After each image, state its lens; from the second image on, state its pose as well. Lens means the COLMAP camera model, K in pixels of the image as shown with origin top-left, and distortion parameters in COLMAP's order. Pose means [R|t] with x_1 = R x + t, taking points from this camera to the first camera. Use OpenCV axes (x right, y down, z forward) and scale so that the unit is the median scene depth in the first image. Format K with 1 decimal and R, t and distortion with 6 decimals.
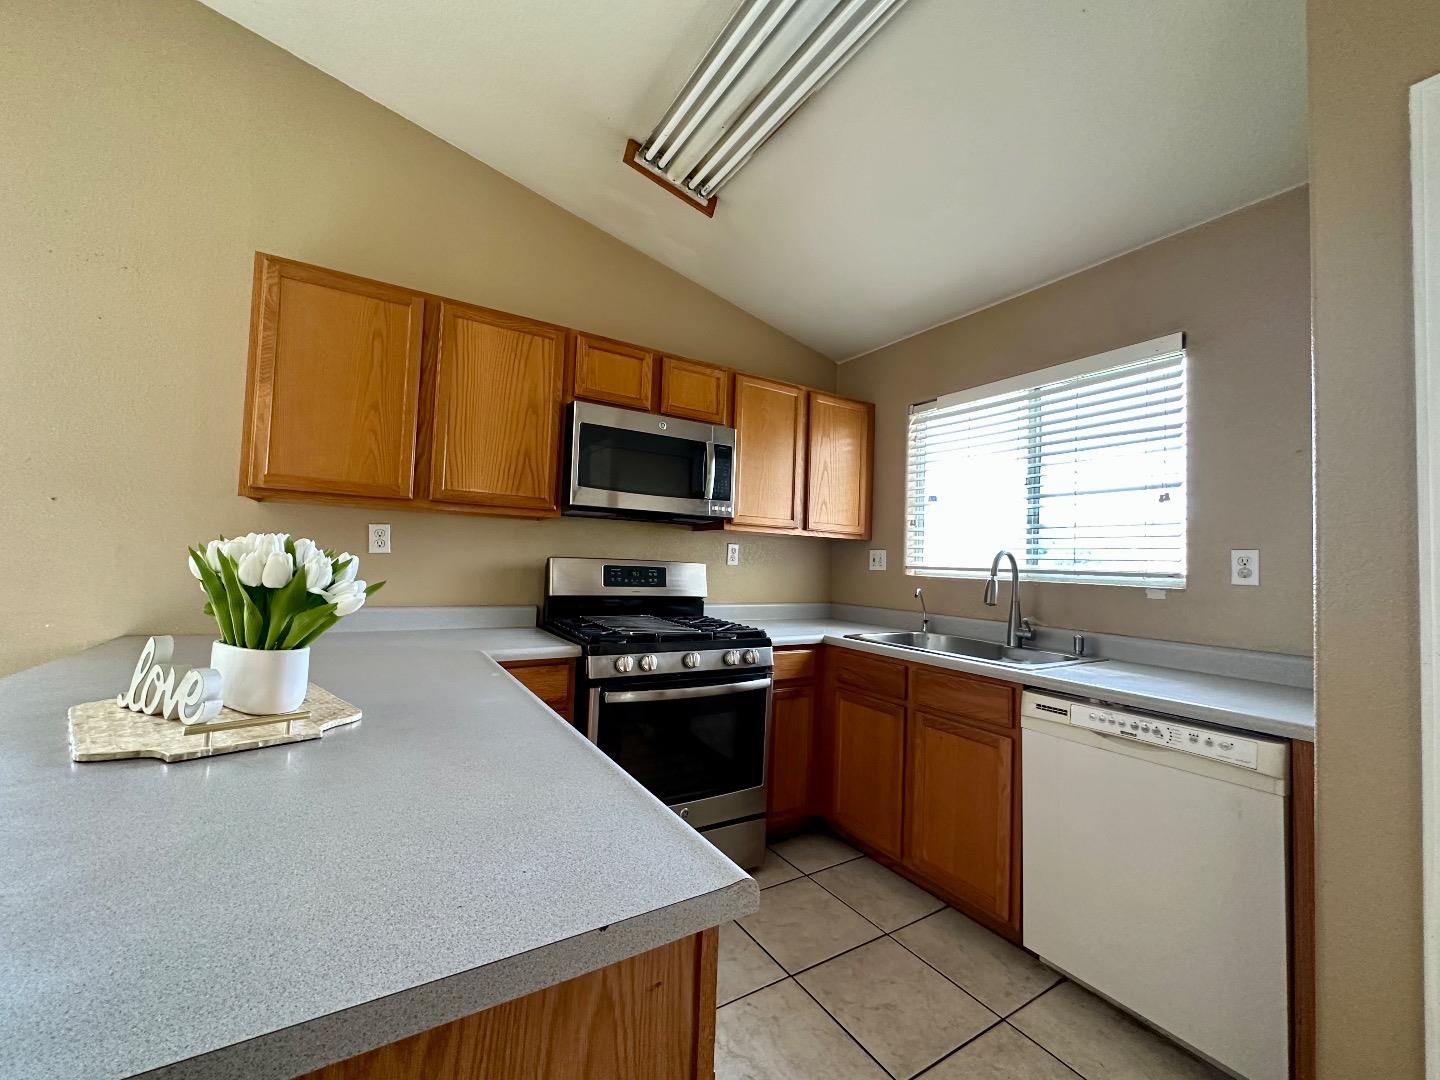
lens RADIAL K [[578.1, 0, 720.0], [0, 578.1, 540.0], [0, 0, 1]] dist [-0.000887, 0.000350]
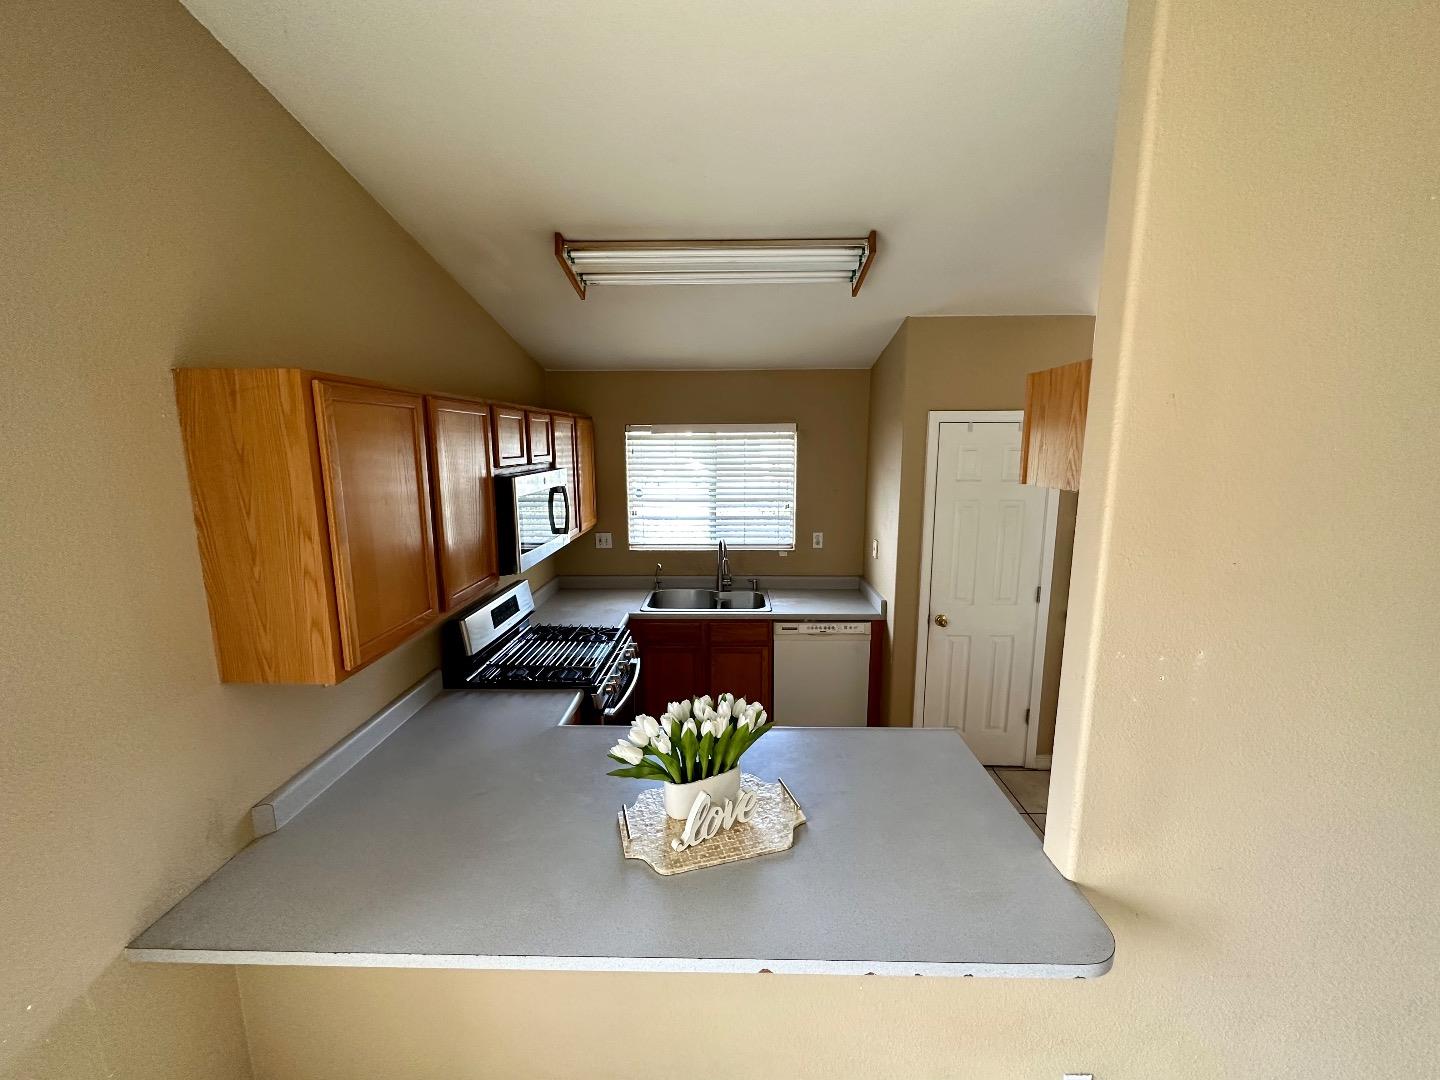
lens RADIAL K [[578.1, 0, 720.0], [0, 578.1, 540.0], [0, 0, 1]] dist [-0.000887, 0.000350]
pose [[0.550701, -0.174966, 0.816159, -1.103005], [-0.008692, 0.976529, 0.215211, -0.424082], [-0.834657, -0.125611, 0.536255, 0.120113]]
